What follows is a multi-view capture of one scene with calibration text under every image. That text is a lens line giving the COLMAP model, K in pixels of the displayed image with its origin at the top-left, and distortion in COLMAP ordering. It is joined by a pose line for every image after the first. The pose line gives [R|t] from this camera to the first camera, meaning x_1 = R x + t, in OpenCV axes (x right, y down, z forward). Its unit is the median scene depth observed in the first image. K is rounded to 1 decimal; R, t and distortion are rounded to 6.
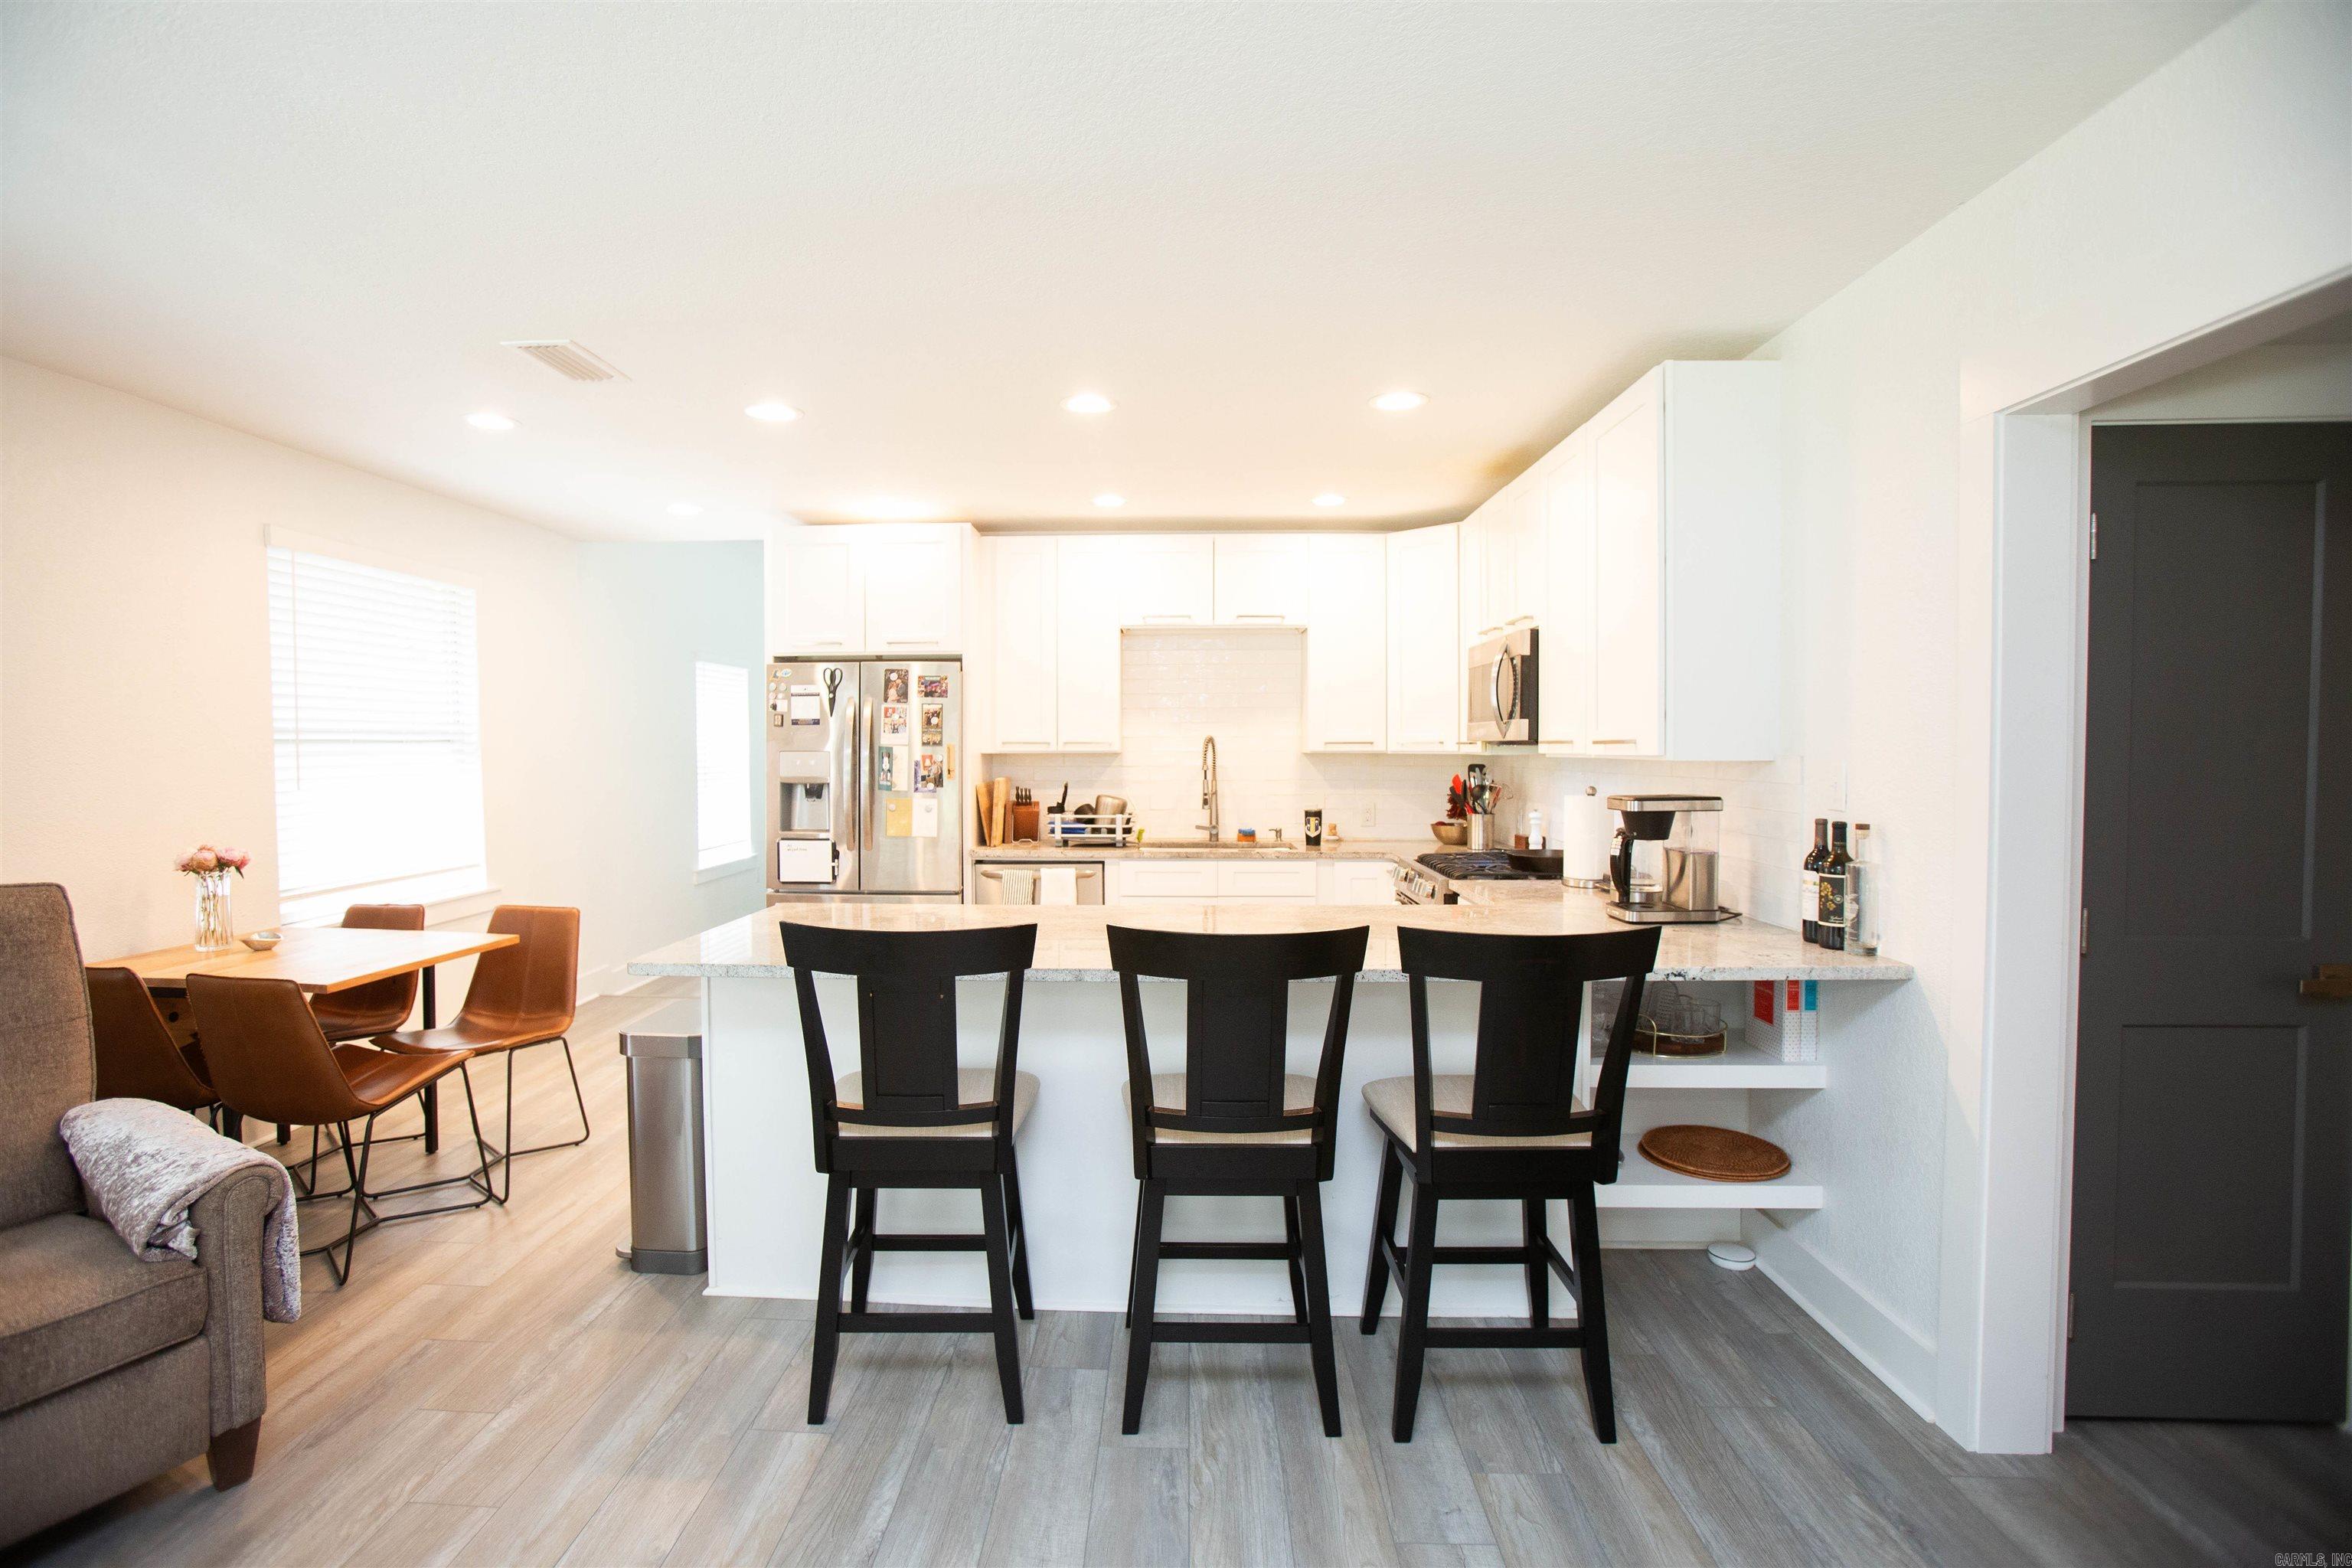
lens RADIAL K [[1096.1, 0, 1124.4], [0, 1096.1, 777.5], [0, 0, 1]] dist [-0.080938, 0.037399]
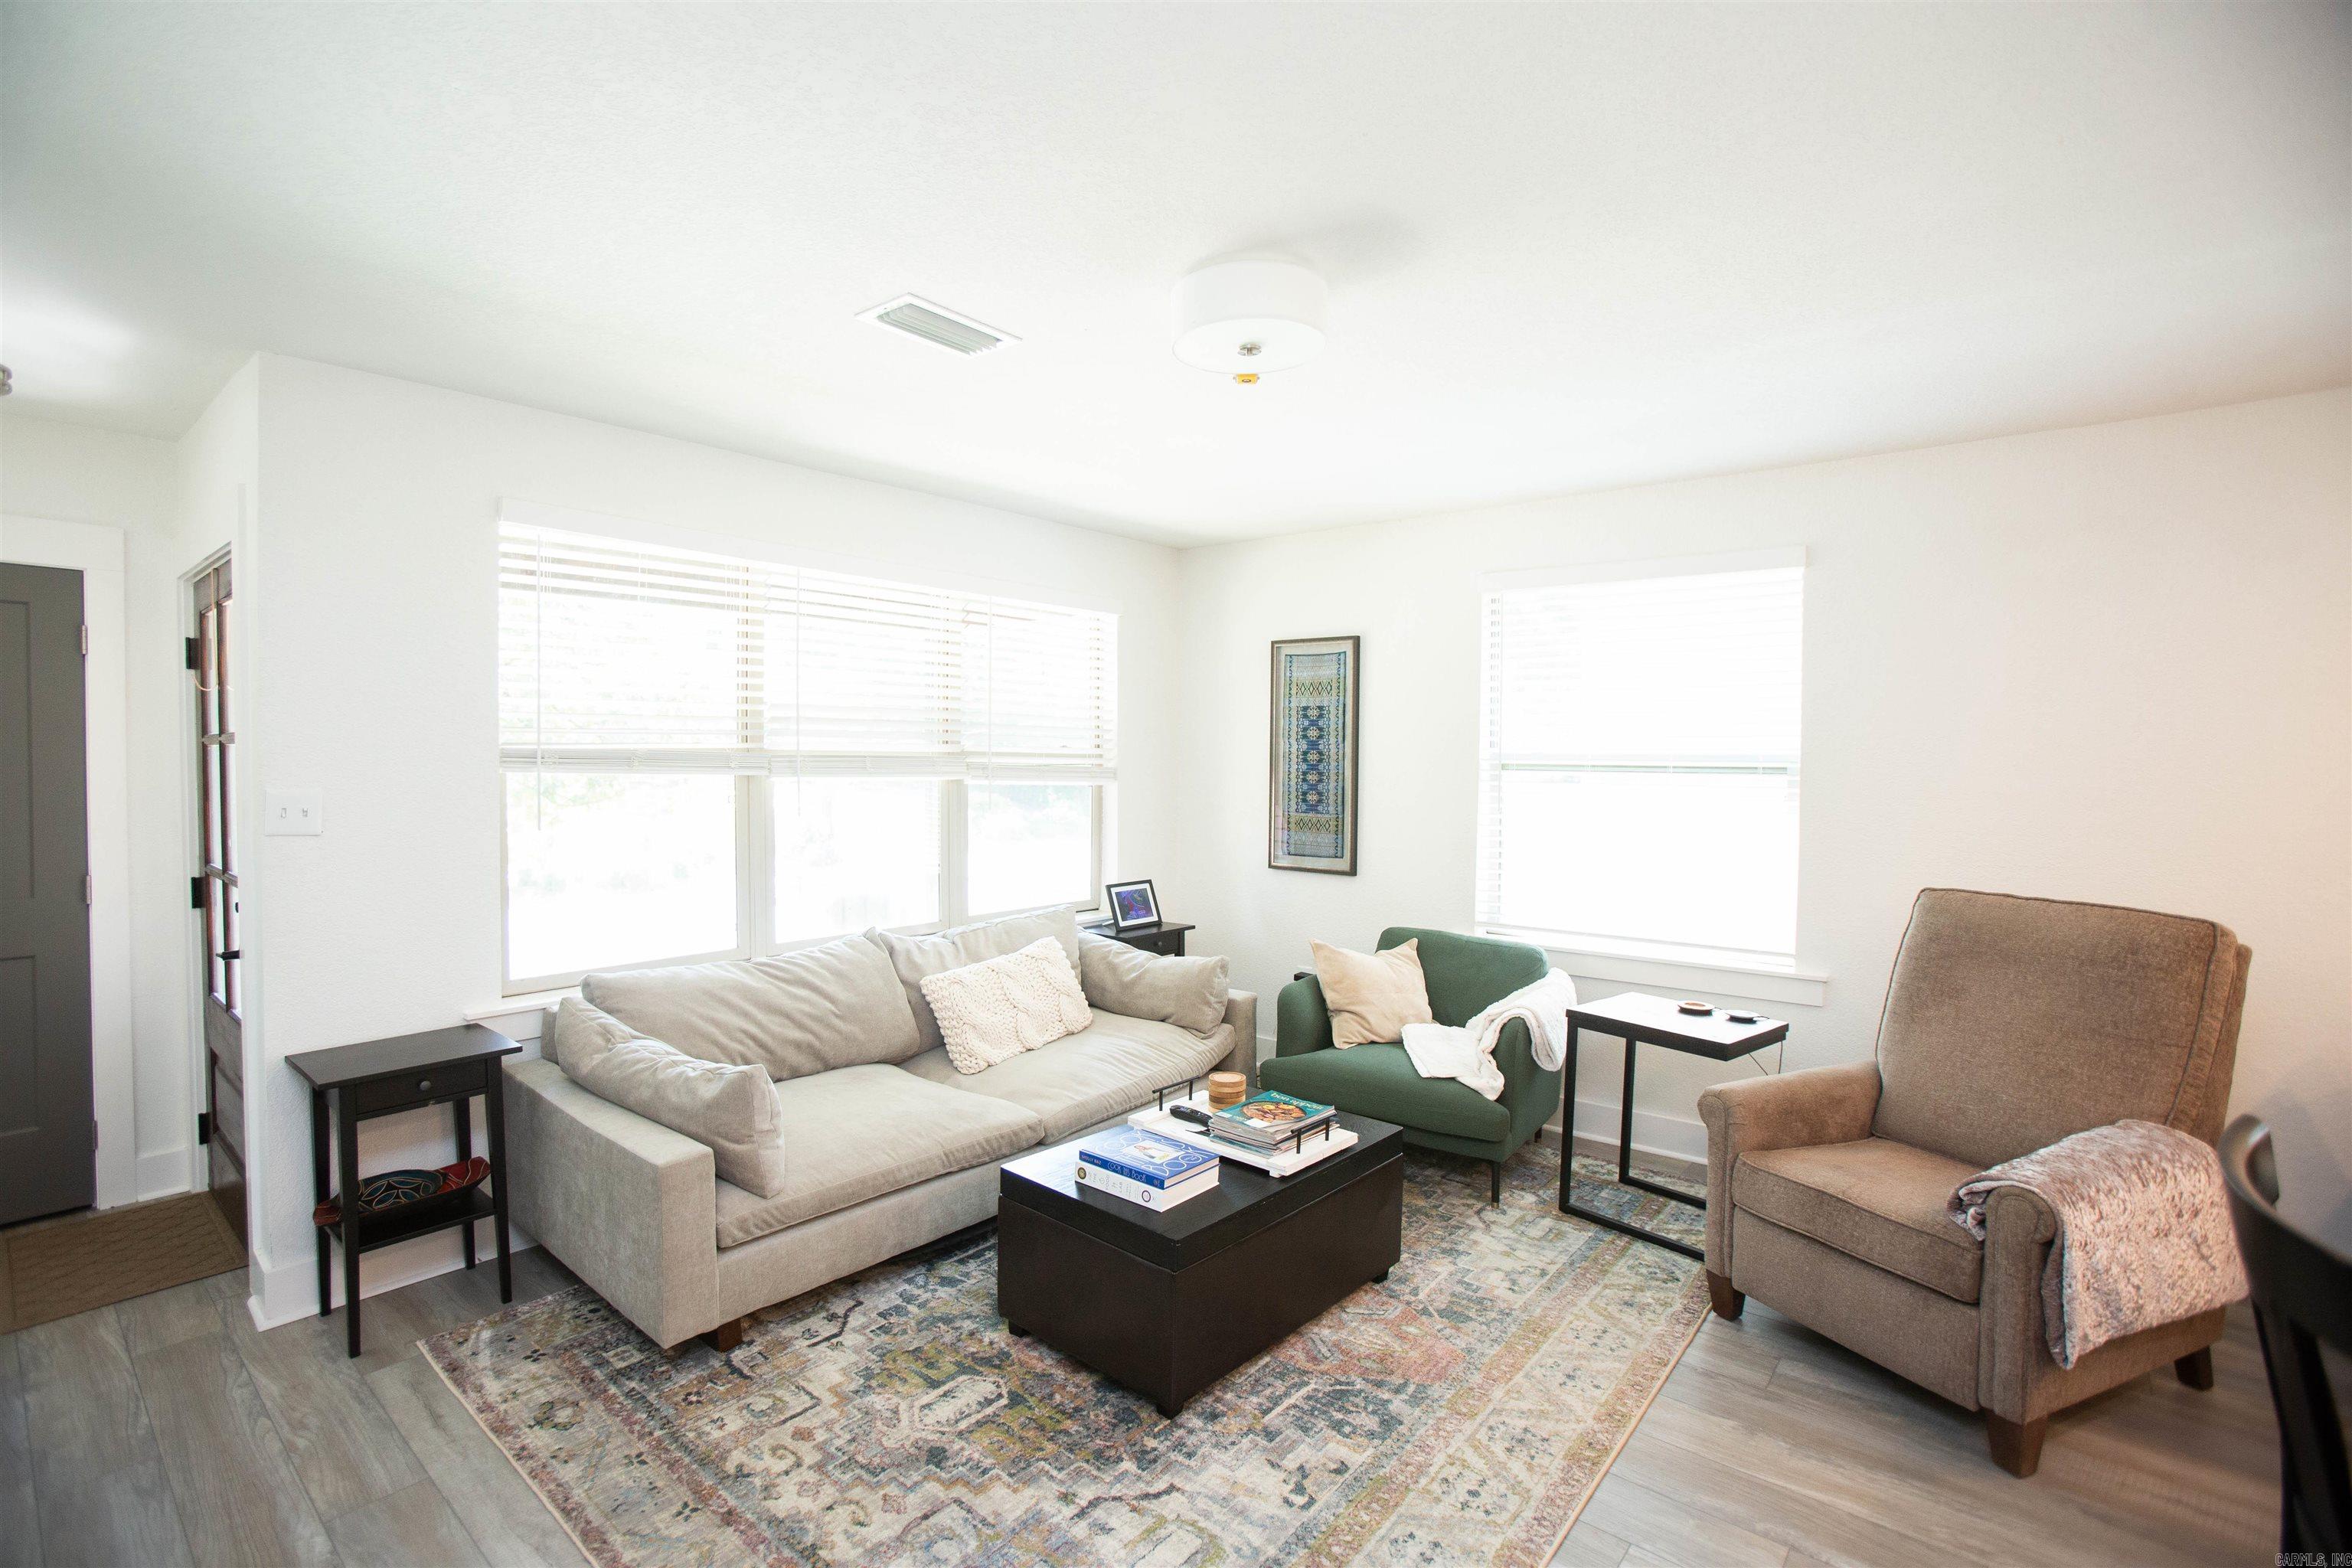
lens RADIAL K [[1097.2, 0, 1124.9], [0, 1097.2, 779.7], [0, 0, 1]] dist [-0.097882, 0.059975]
pose [[-0.614873, 0.016873, -0.788445, 0.227575], [-0.029874, 0.998555, 0.044666, -0.026380], [0.788060, 0.051018, -0.613481, 0.365401]]
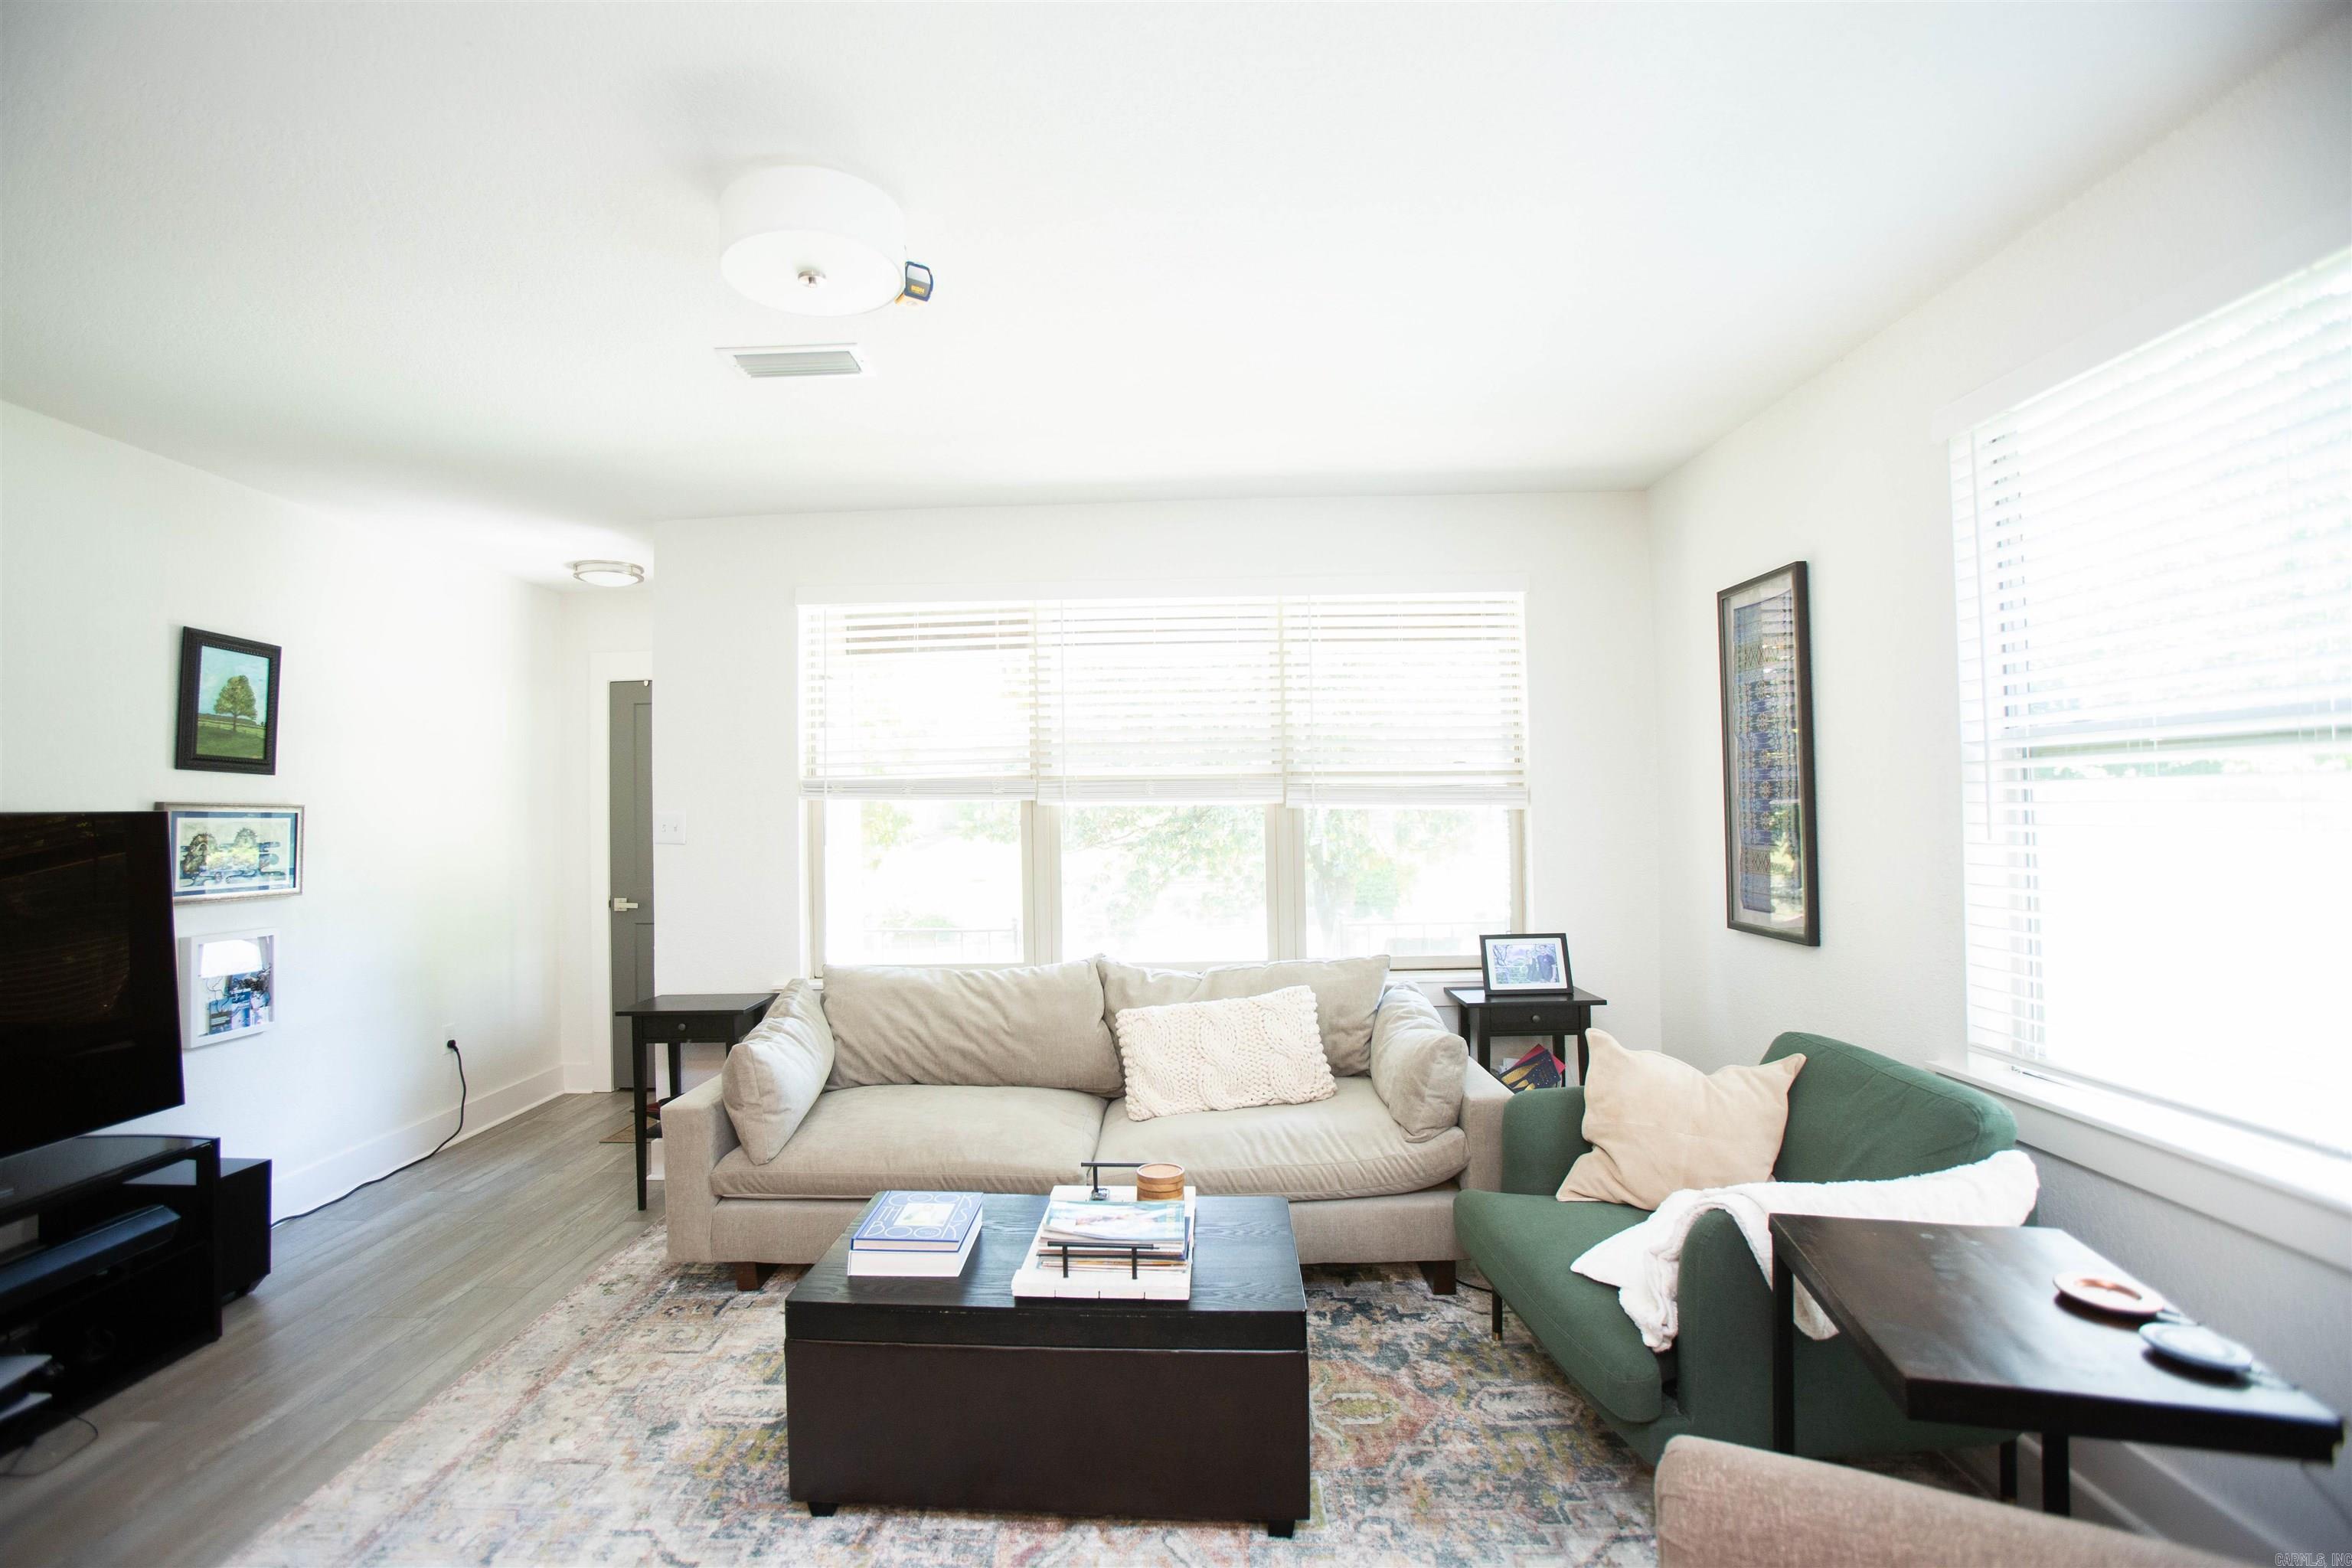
lens RADIAL K [[1097.2, 0, 1124.9], [0, 1097.2, 779.7], [0, 0, 1]] dist [-0.097882, 0.059975]
pose [[-0.999624, 0.019394, -0.019379, -0.275330], [0.019312, 0.999804, 0.004393, -0.005109], [0.019461, 0.004017, -0.999803, 0.514579]]
